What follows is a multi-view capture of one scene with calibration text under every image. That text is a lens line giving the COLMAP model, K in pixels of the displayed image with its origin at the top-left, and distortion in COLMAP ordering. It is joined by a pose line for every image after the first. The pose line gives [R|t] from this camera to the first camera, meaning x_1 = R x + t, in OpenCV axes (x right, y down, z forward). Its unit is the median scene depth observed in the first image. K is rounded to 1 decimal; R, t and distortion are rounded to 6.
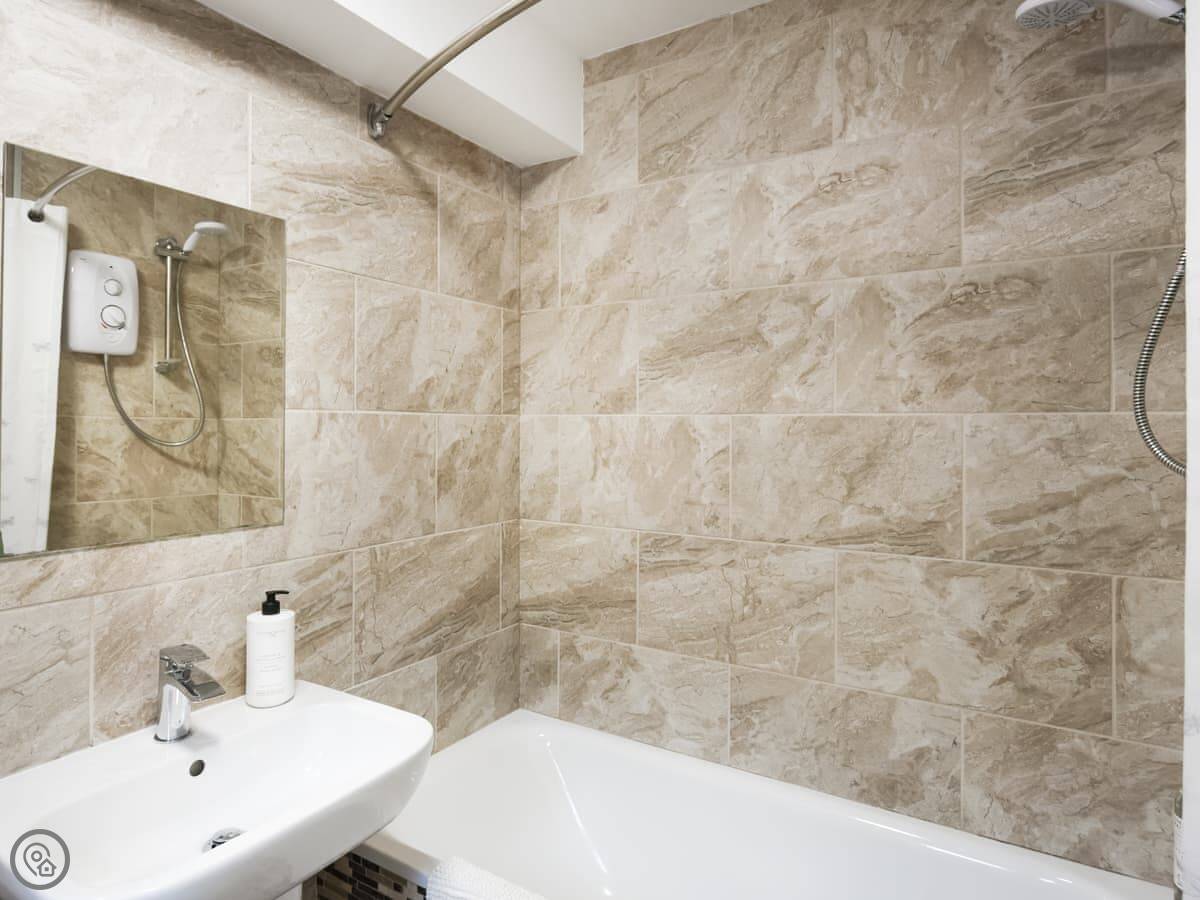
lens RADIAL K [[715.0, 0, 647.7], [0, 715.0, 420.0], [0, 0, 1]] dist [-0.006094, -0.002075]
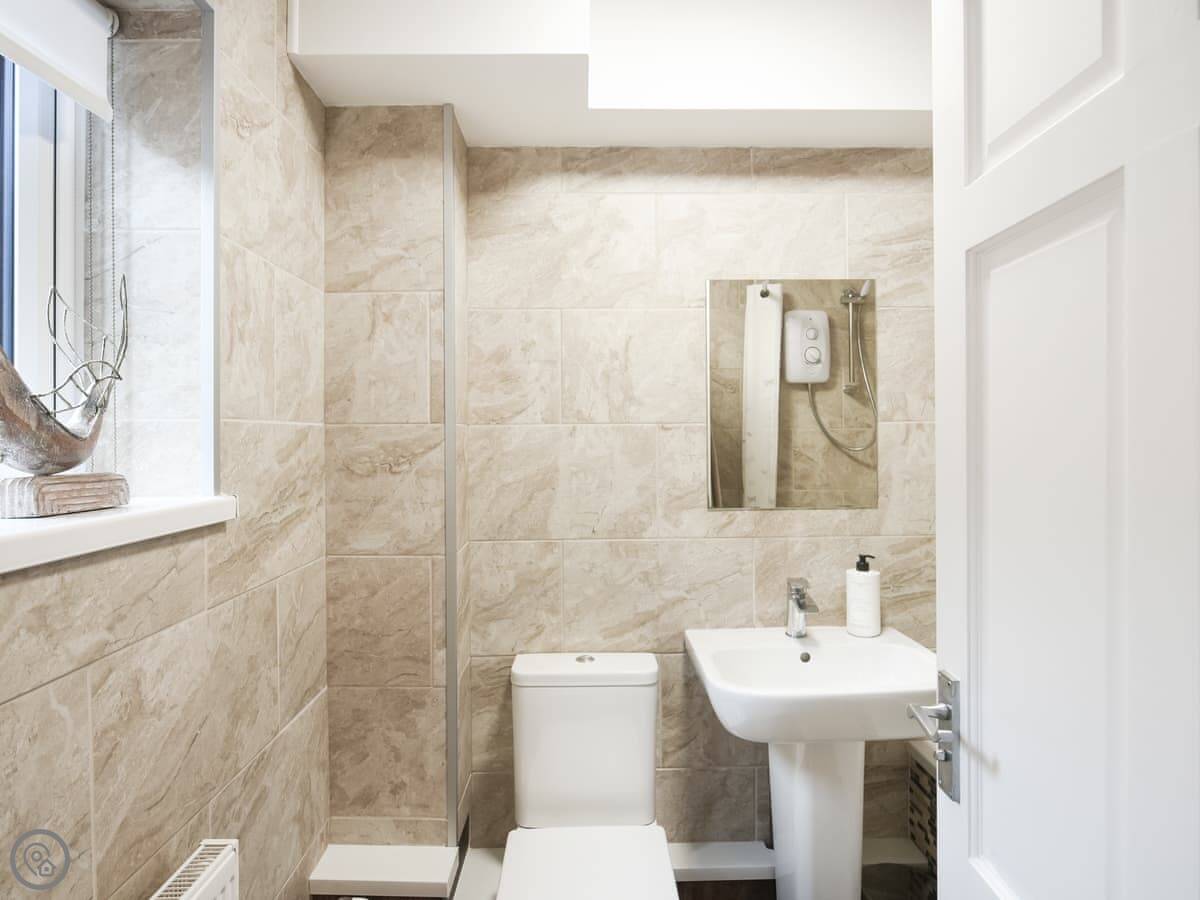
lens RADIAL K [[673.9, 0, 599.0], [0, 673.9, 445.5], [0, 0, 1]] dist [-0.010325, -0.000308]
pose [[0.544015, 0.002705, -0.839071, 0.125411], [0.018941, 0.999700, 0.015503, -0.000119], [0.838862, -0.024327, 0.543801, -0.056328]]
